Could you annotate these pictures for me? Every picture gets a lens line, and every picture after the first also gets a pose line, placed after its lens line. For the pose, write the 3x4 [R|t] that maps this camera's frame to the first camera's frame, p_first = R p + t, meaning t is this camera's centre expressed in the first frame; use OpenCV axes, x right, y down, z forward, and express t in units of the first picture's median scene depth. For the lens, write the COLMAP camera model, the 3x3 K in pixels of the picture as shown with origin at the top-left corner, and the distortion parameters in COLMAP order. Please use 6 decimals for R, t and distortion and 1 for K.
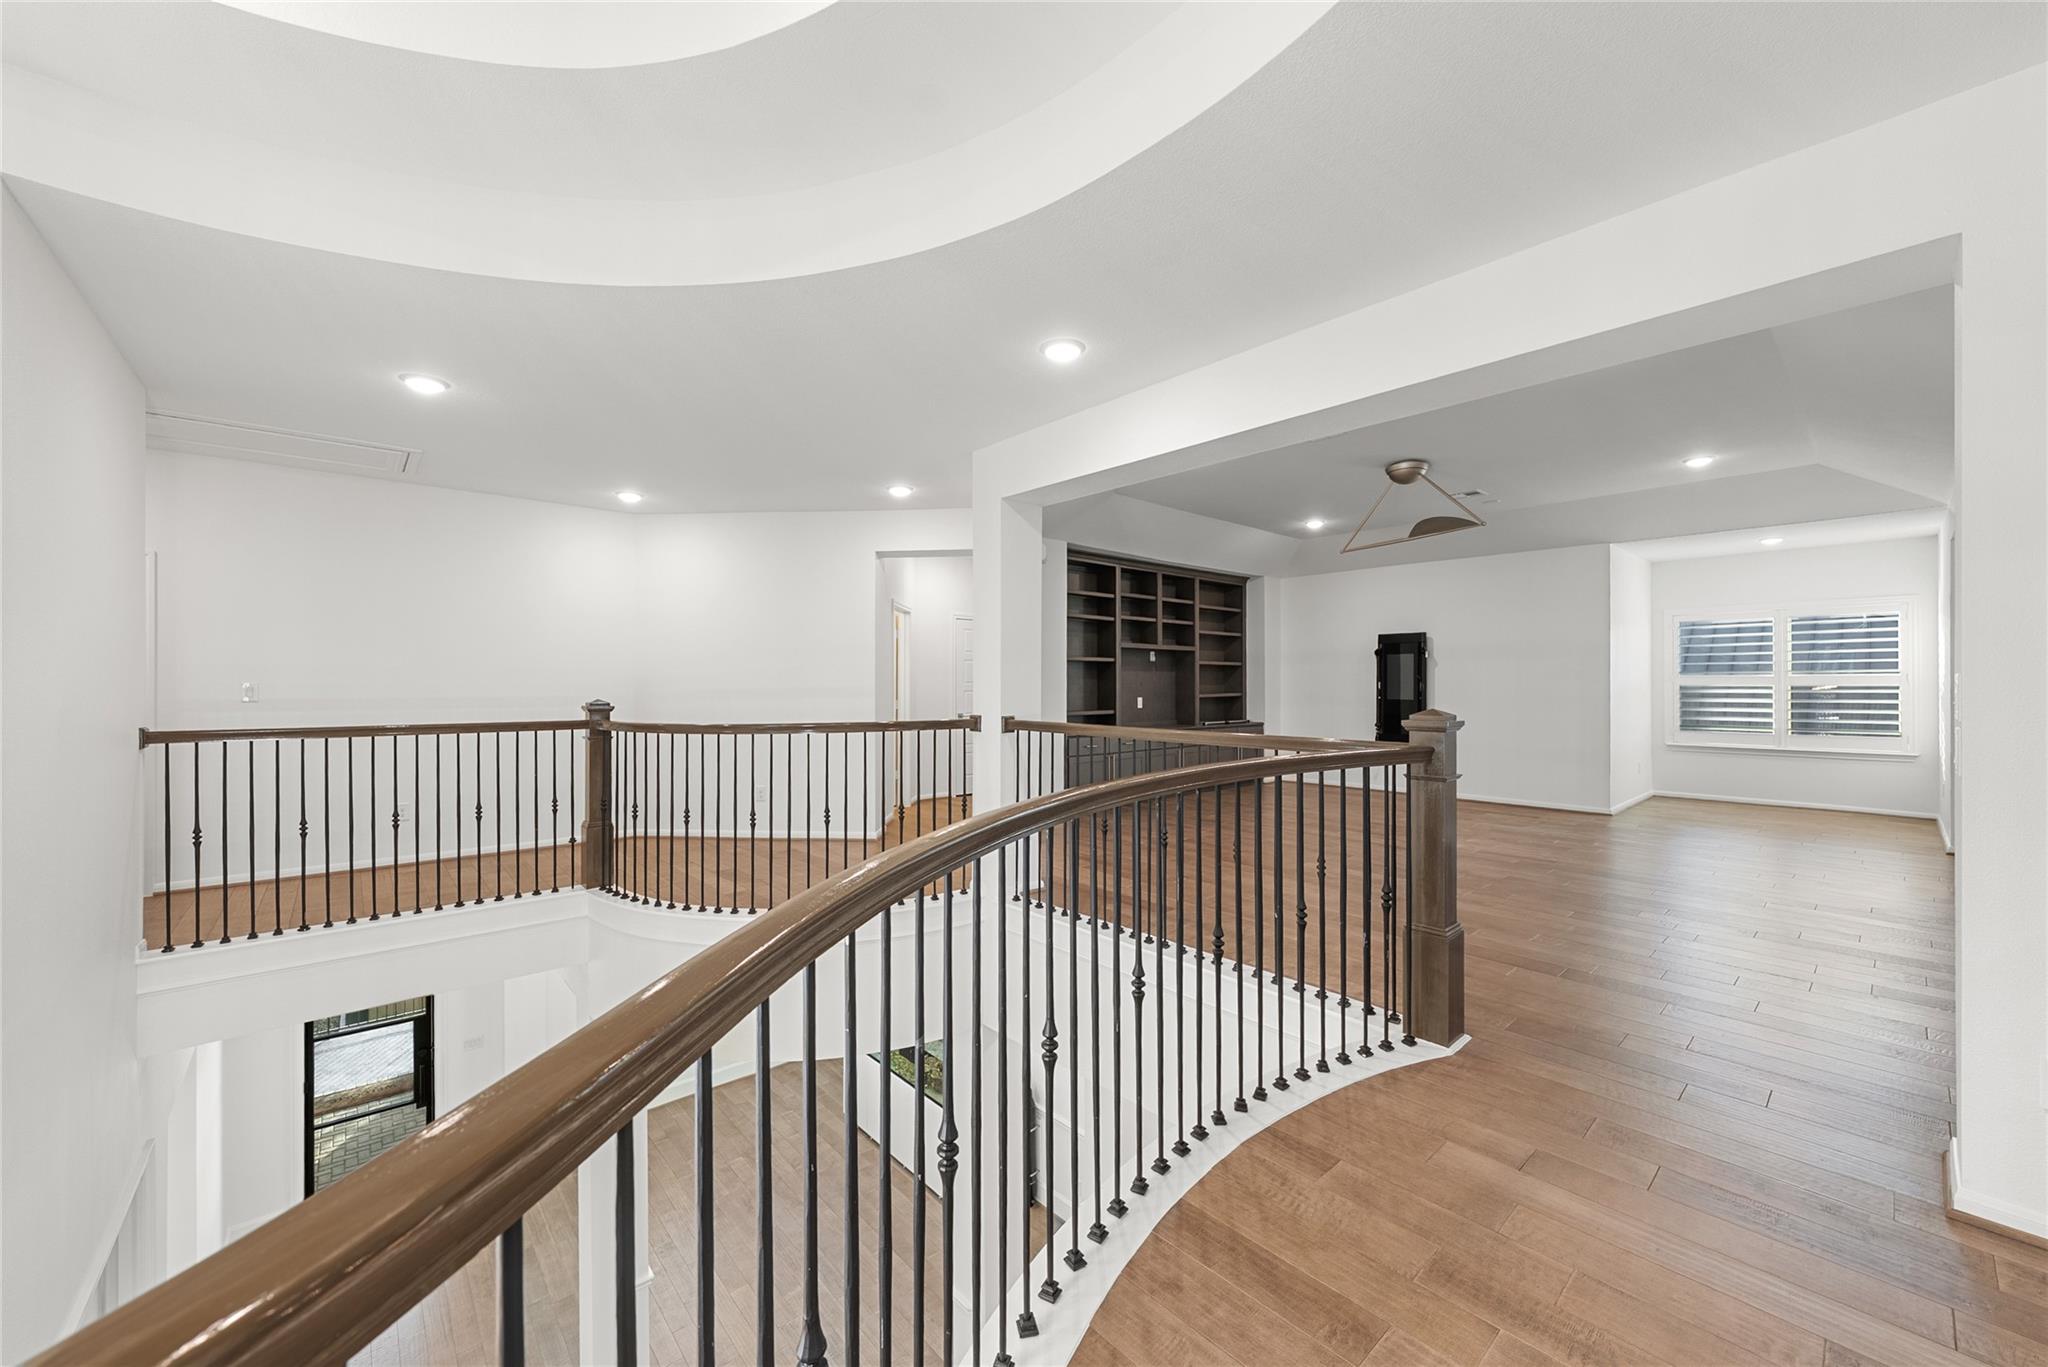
lens RADIAL K [[773.4, 0, 1019.7], [0, 773.4, 684.2], [0, 0, 1]] dist [-0.001468, -0.000179]
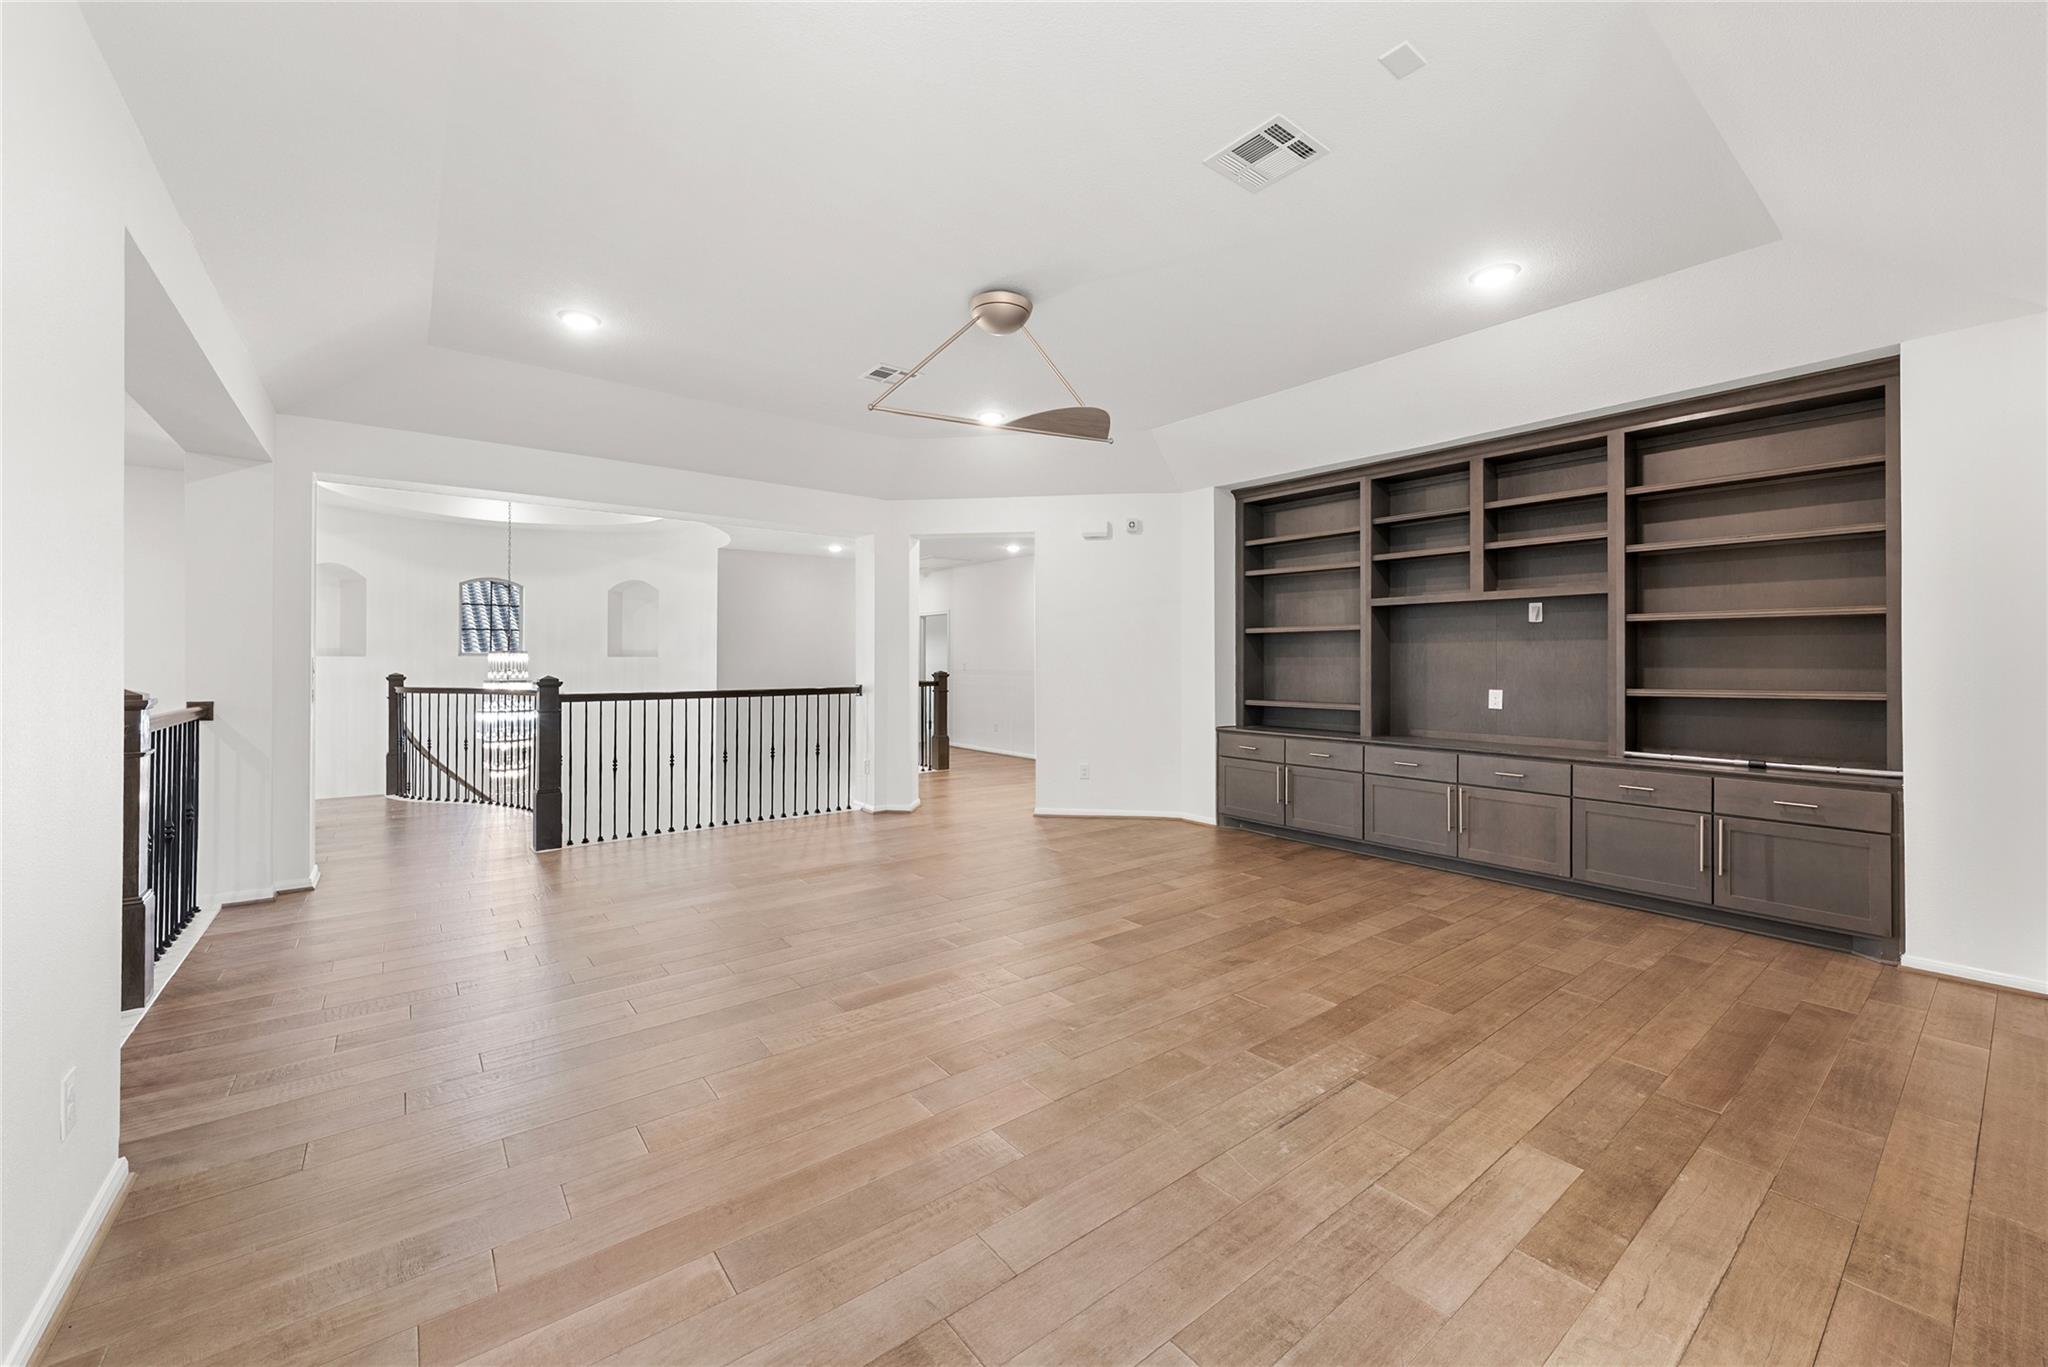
lens RADIAL K [[773.4, 0, 980.6], [0, 773.4, 657.2], [0, 0, 1]] dist [-0.001468, -0.000179]
pose [[-0.081578, -0.006900, -0.996643, 0.743083], [-0.000143, 0.999976, -0.006912, -0.002166], [0.996667, -0.000421, -0.081577, 0.696525]]
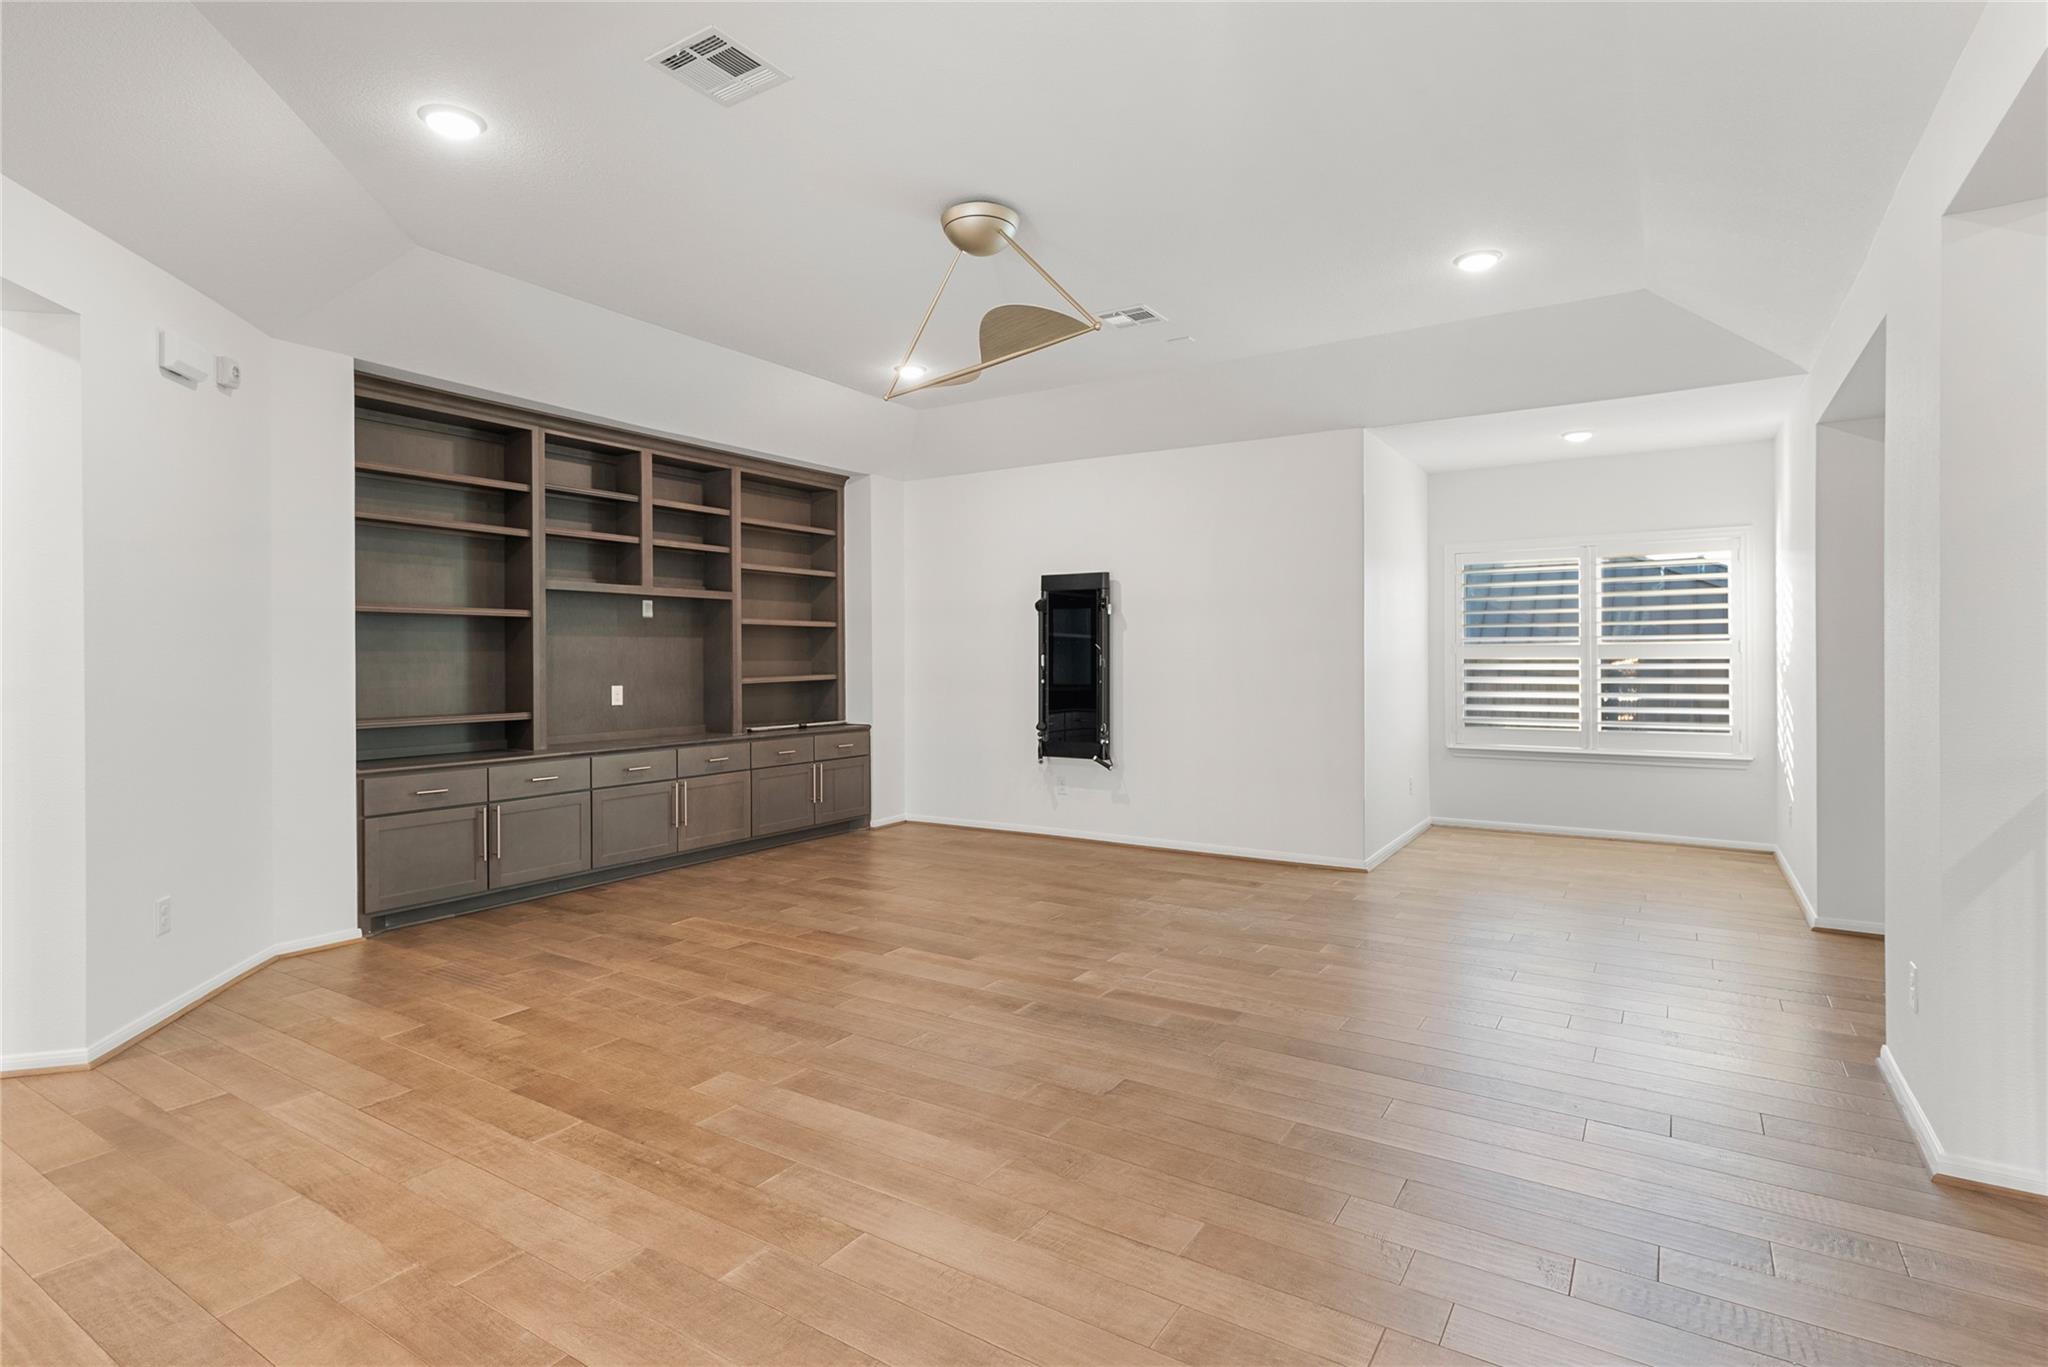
lens RADIAL K [[1034.4, 0, 1026.2], [0, 1034.4, 663.0], [0, 0, 1]] dist [0.005369, -0.000003]
pose [[0.958508, -0.006357, 0.284993, 0.226832], [0.004015, 0.999953, 0.008800, -0.003617], [-0.285036, -0.007291, 0.958489, 0.240747]]
